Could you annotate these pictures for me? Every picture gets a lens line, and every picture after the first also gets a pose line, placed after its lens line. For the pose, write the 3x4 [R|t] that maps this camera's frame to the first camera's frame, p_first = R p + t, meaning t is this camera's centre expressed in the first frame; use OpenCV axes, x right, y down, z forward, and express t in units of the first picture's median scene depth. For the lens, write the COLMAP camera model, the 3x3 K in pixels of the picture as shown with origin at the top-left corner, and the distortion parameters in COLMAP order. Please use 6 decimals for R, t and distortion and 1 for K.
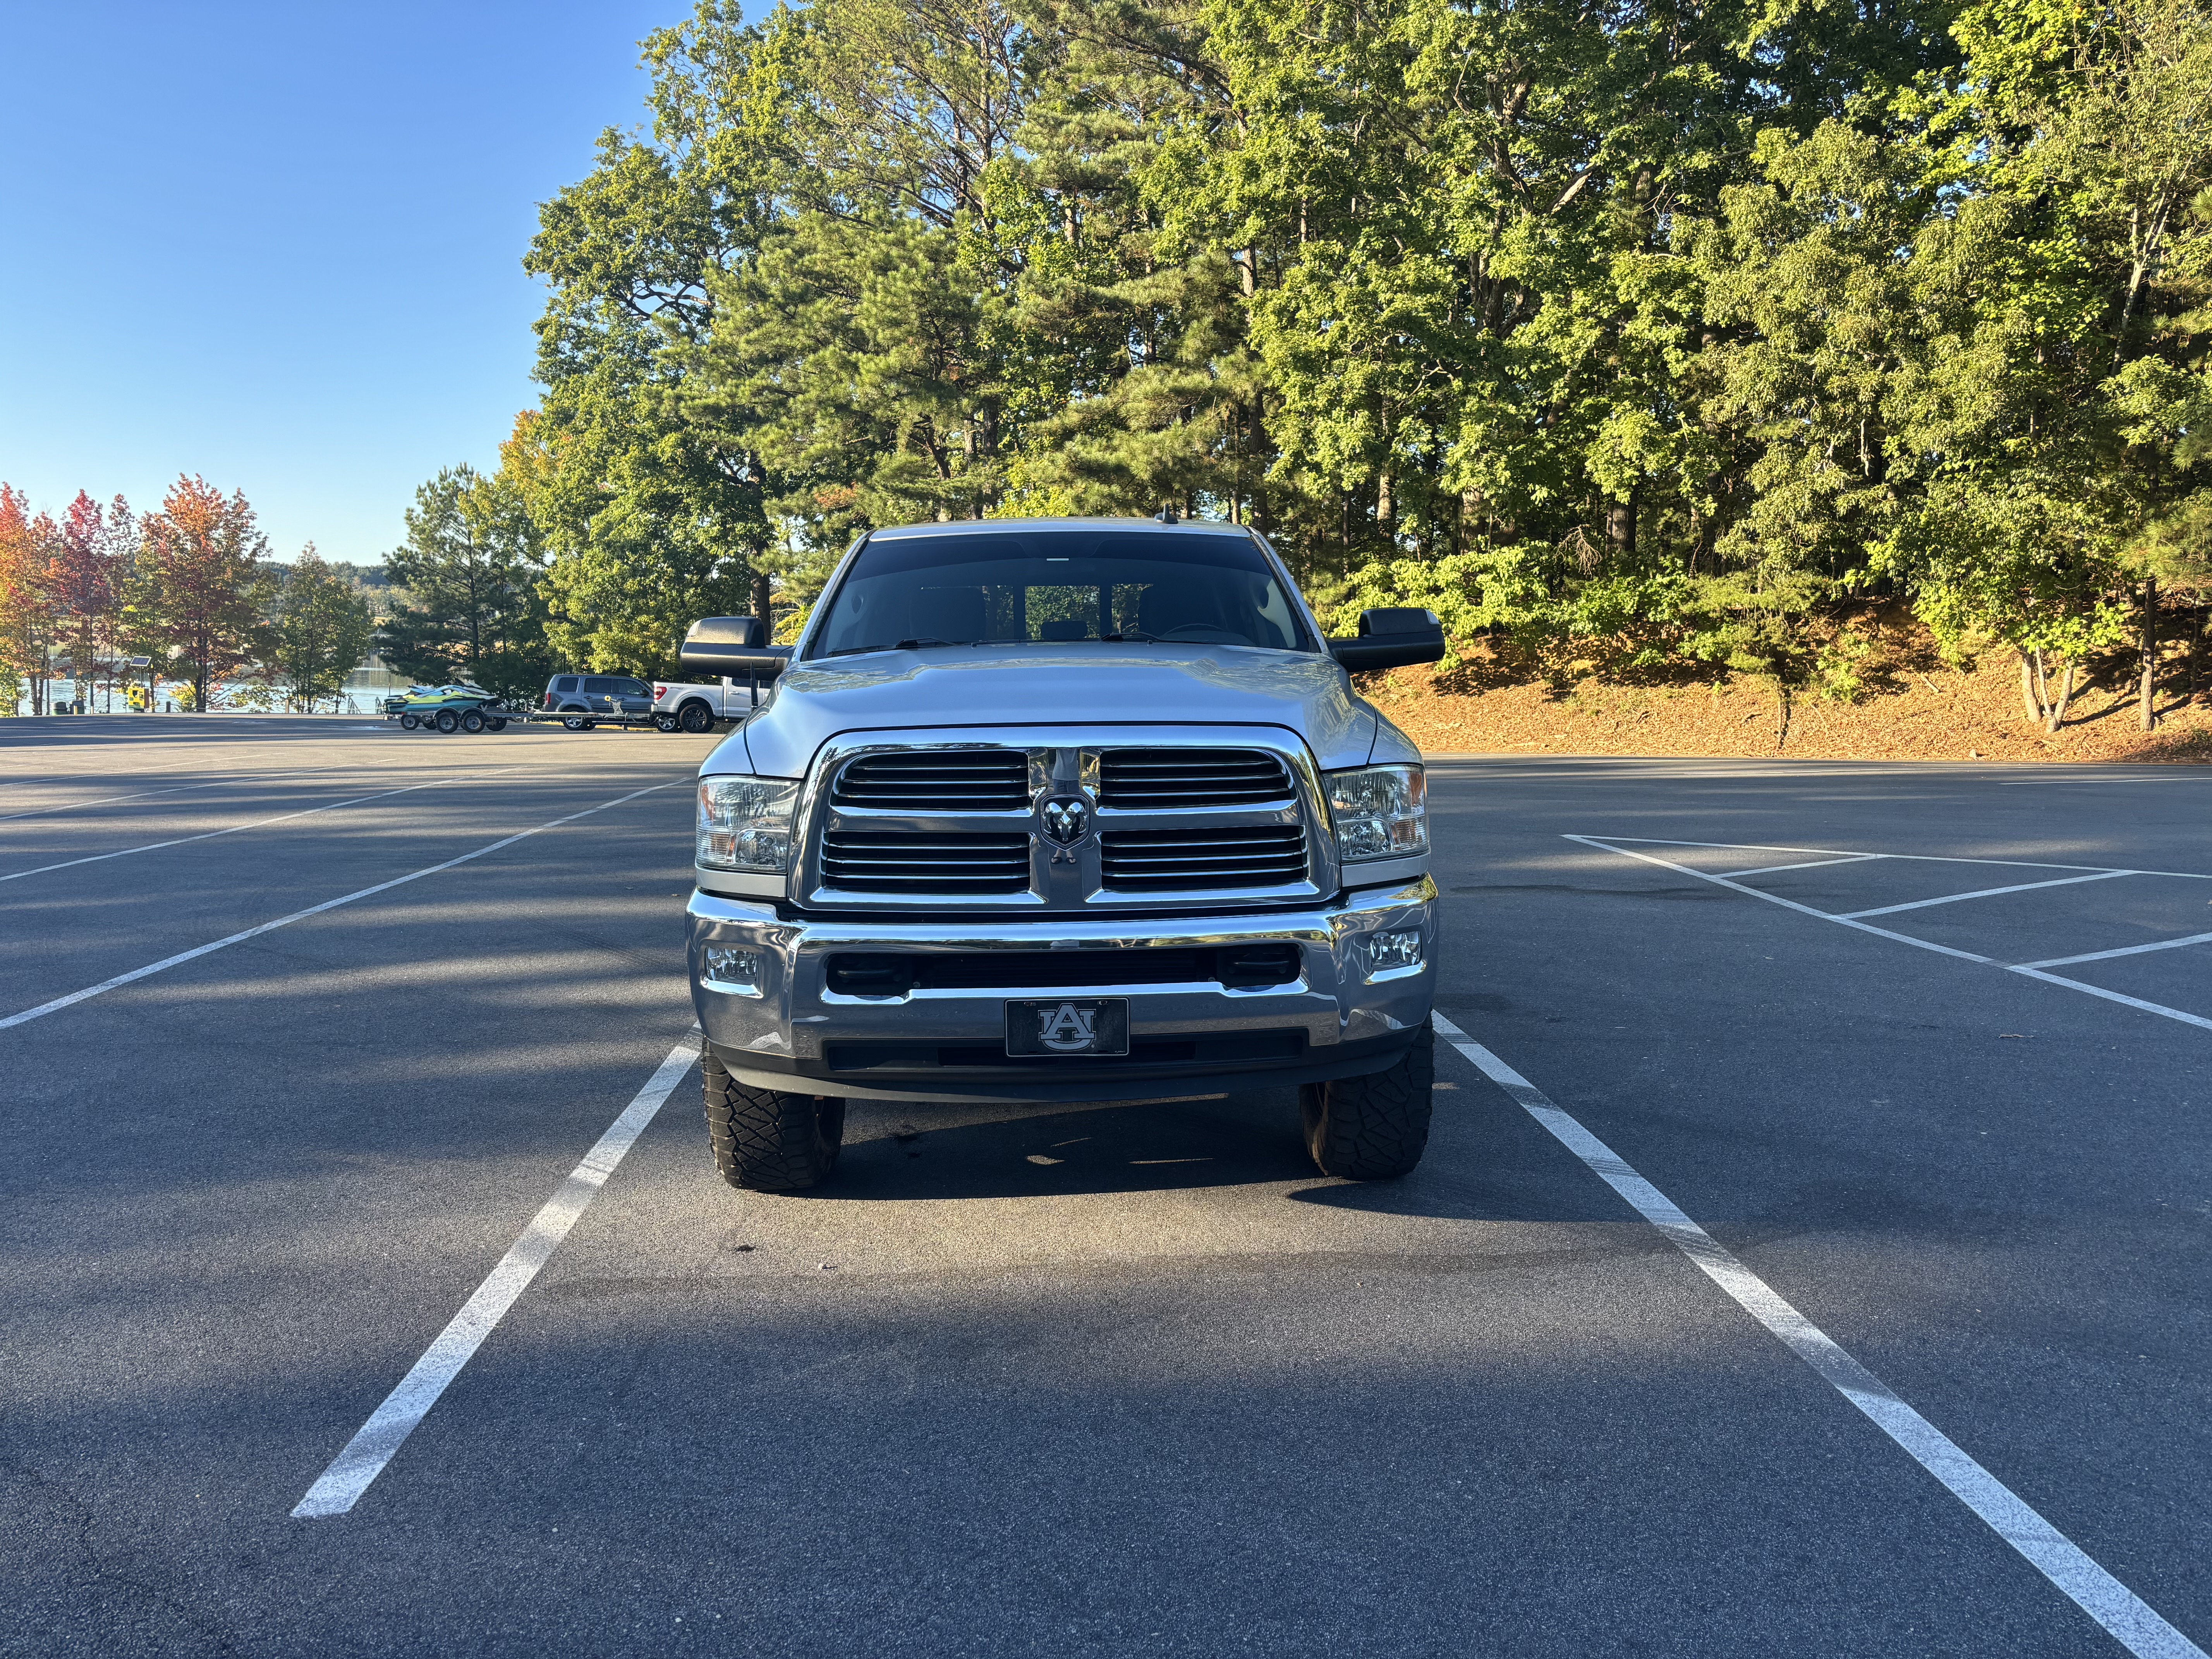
lens RADIAL K [[1677.9, 0, 1105.4], [0, 1677.9, 827.6], [0, 0, 1]] dist [0.020578, -0.022609]
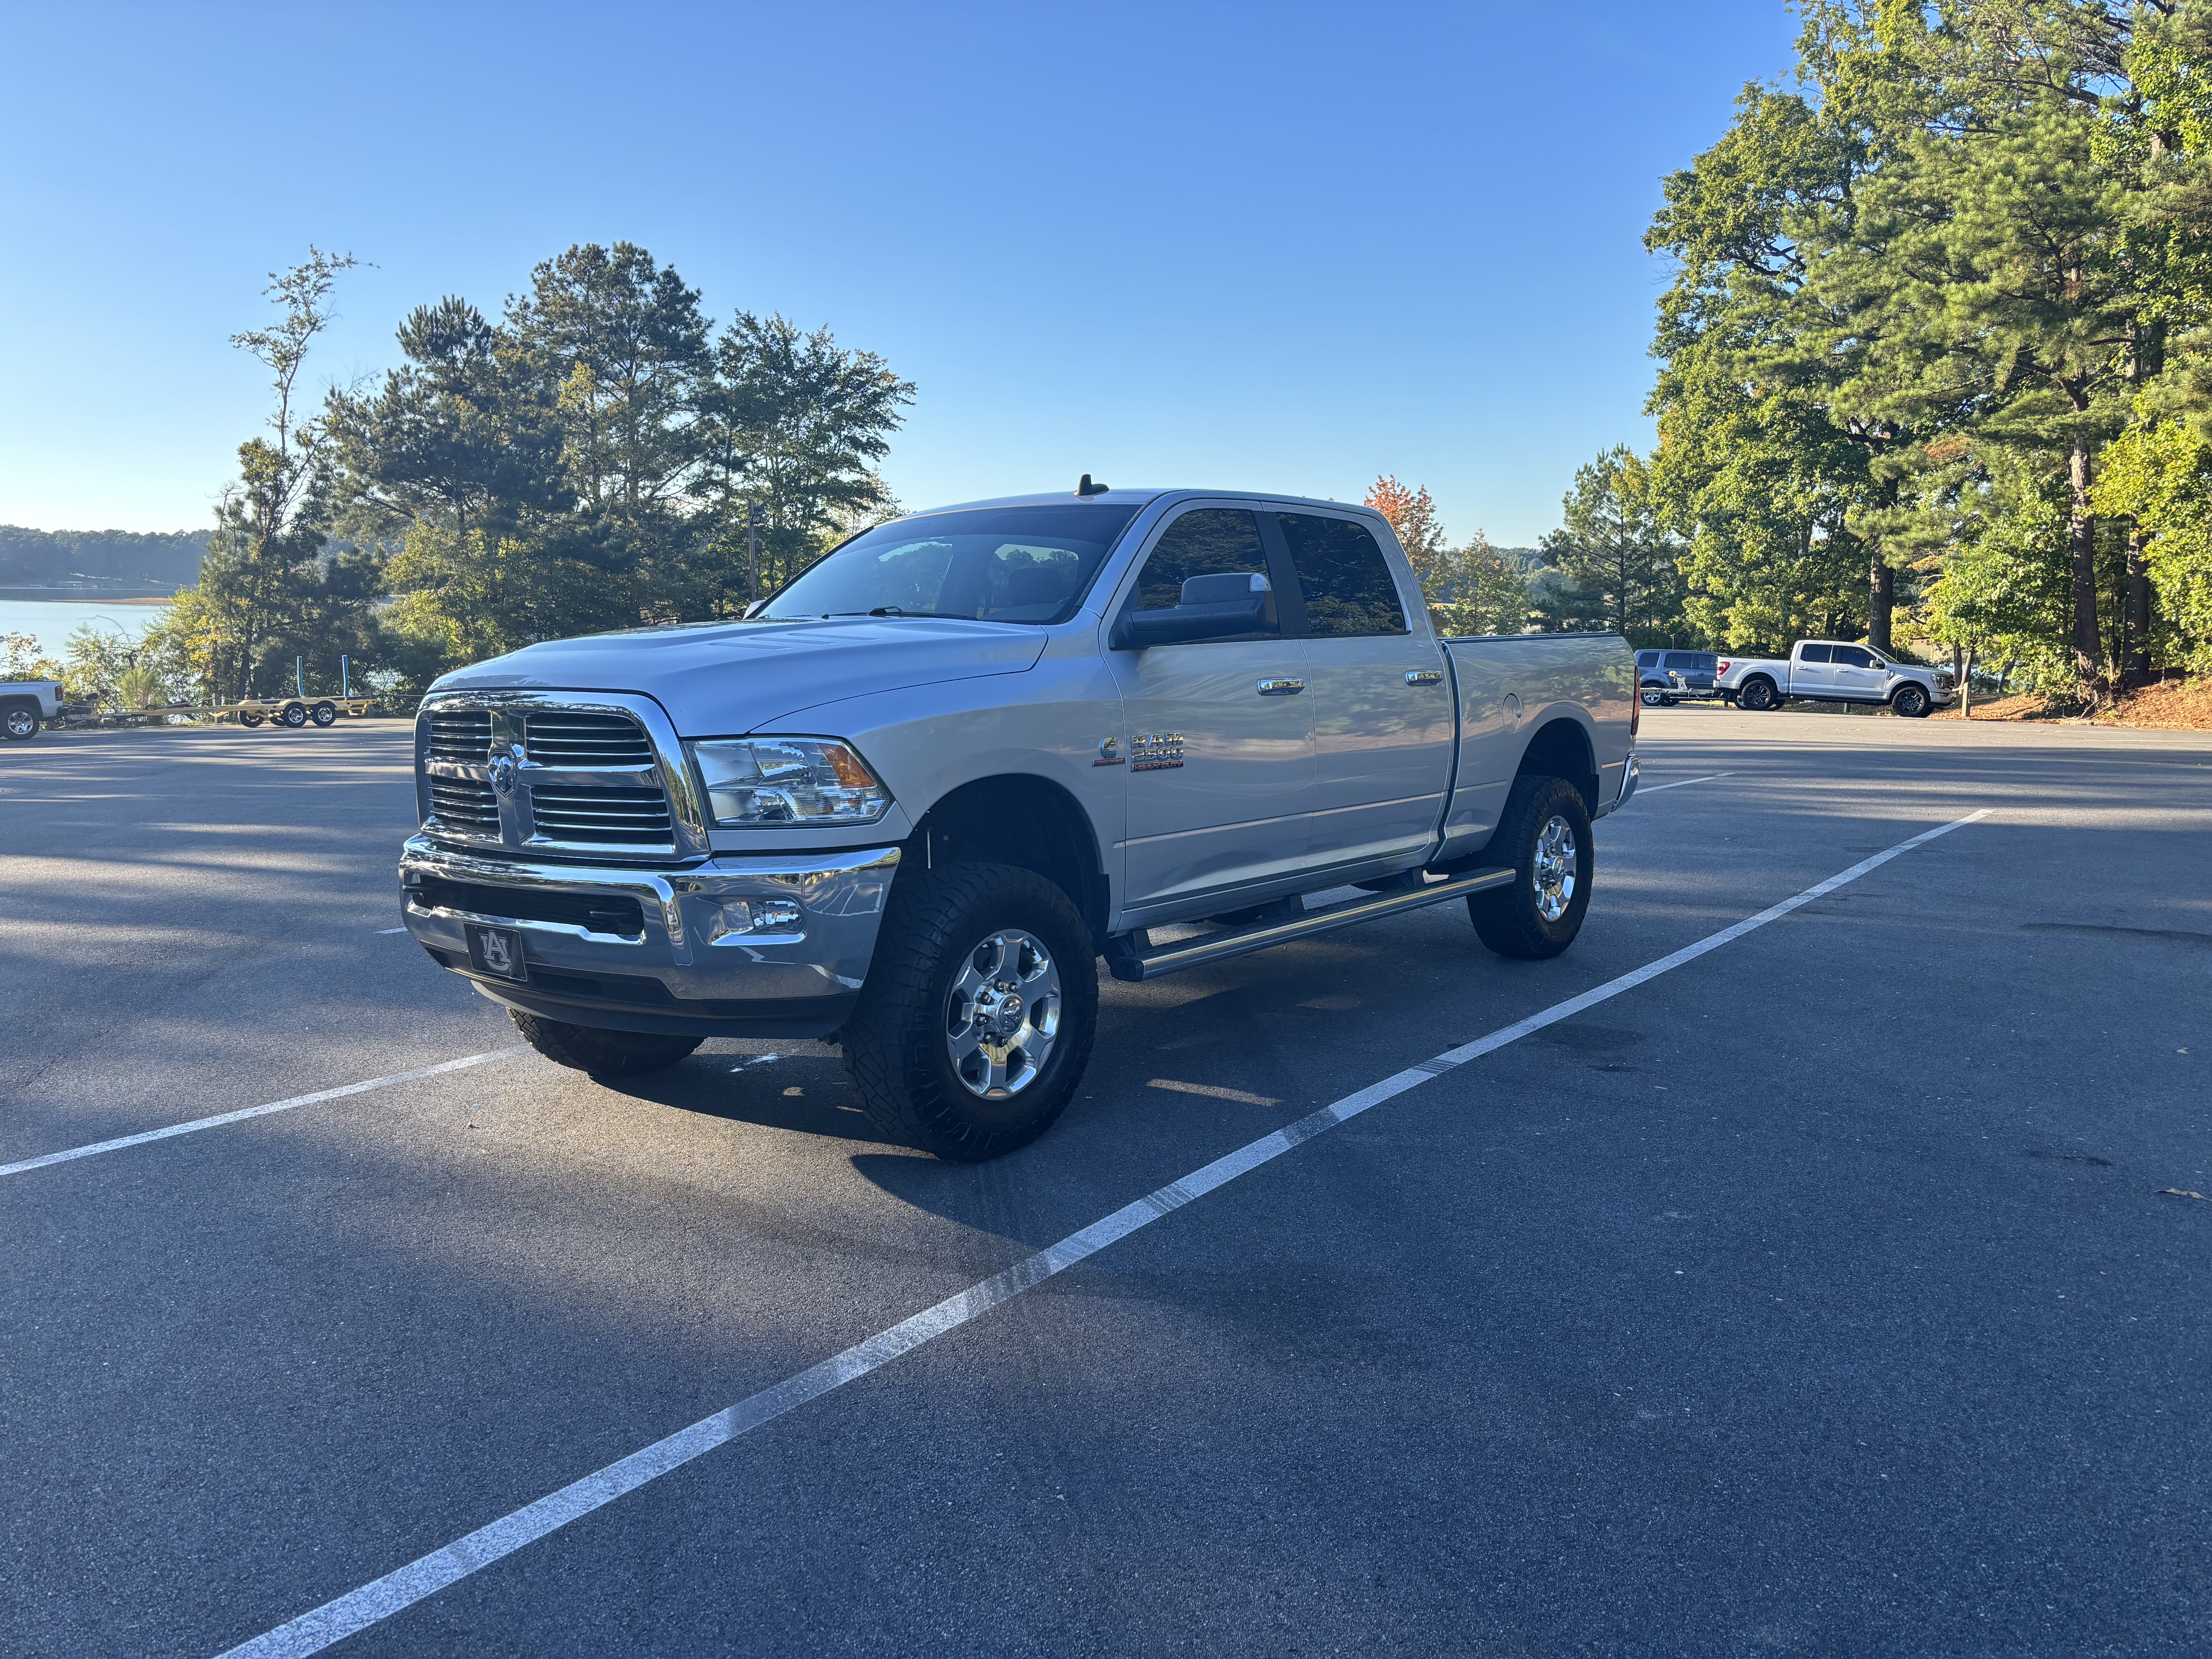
lens RADIAL K [[1677.9, 0, 1114.5], [0, 1677.9, 832.9], [0, 0, 1]] dist [0.020578, -0.022609]
pose [[0.758658, 0.064169, -0.648321, 0.124515], [-0.052941, 0.997919, 0.036821, -0.003335], [0.649334, 0.006388, 0.760476, 0.045316]]
